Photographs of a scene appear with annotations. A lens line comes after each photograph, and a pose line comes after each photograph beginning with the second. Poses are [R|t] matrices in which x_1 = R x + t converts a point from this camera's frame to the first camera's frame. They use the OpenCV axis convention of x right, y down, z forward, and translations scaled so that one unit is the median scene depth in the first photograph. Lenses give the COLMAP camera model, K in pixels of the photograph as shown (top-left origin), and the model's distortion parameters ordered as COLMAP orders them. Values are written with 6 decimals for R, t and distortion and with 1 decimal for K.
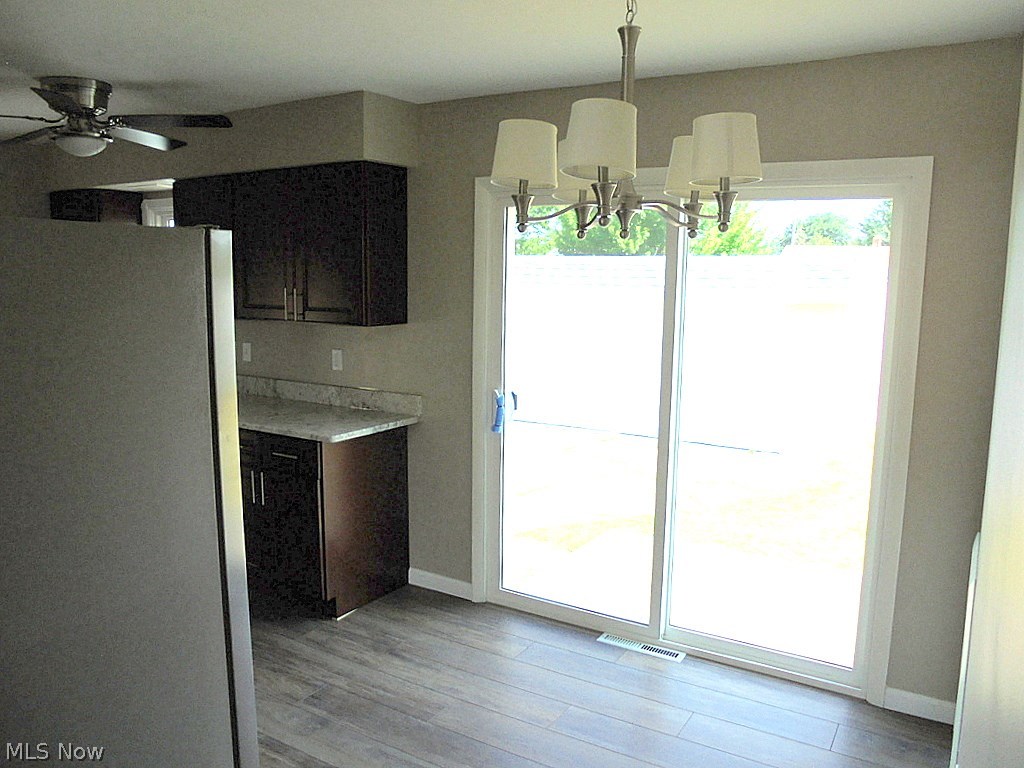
lens RADIAL K [[769.0, 0, 512.0], [0, 769.0, 384.0], [0, 0, 1]] dist [-0.067115, 0.007081]
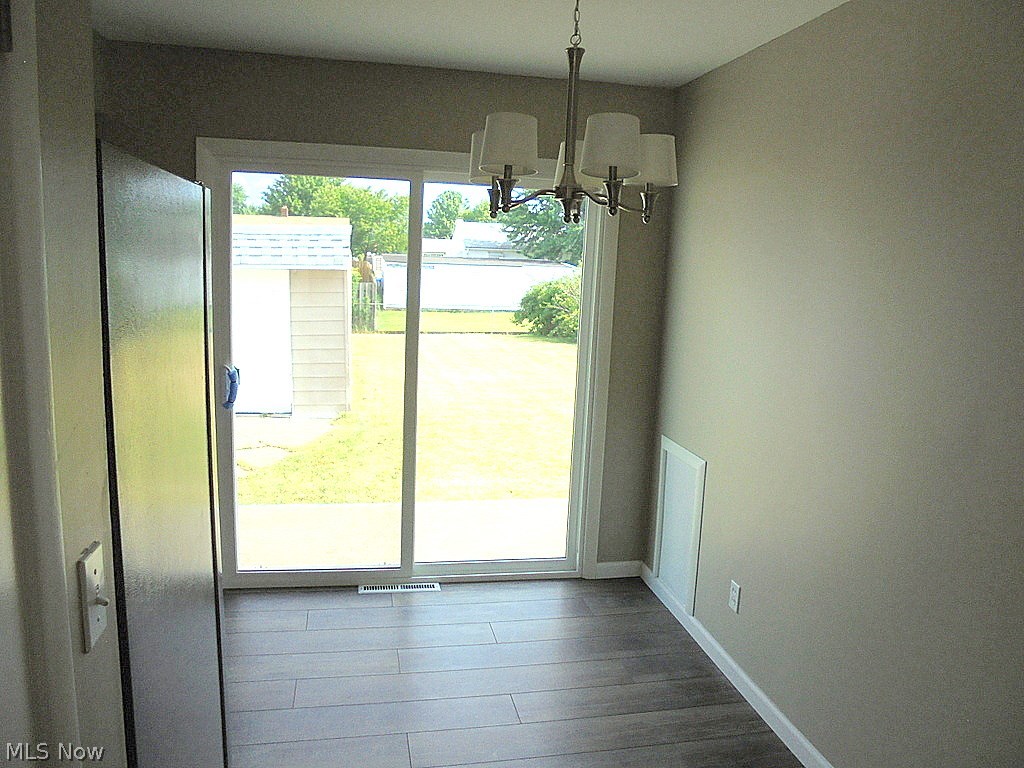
lens RADIAL K [[763.9, 0, 512.0], [0, 763.9, 384.0], [0, 0, 1]] dist [-0.082537, 0.003664]
pose [[0.751922, -0.090168, 0.653057, -0.431099], [0.064069, 0.995908, 0.063738, -0.007016], [-0.656132, -0.006085, 0.754622, 0.078541]]
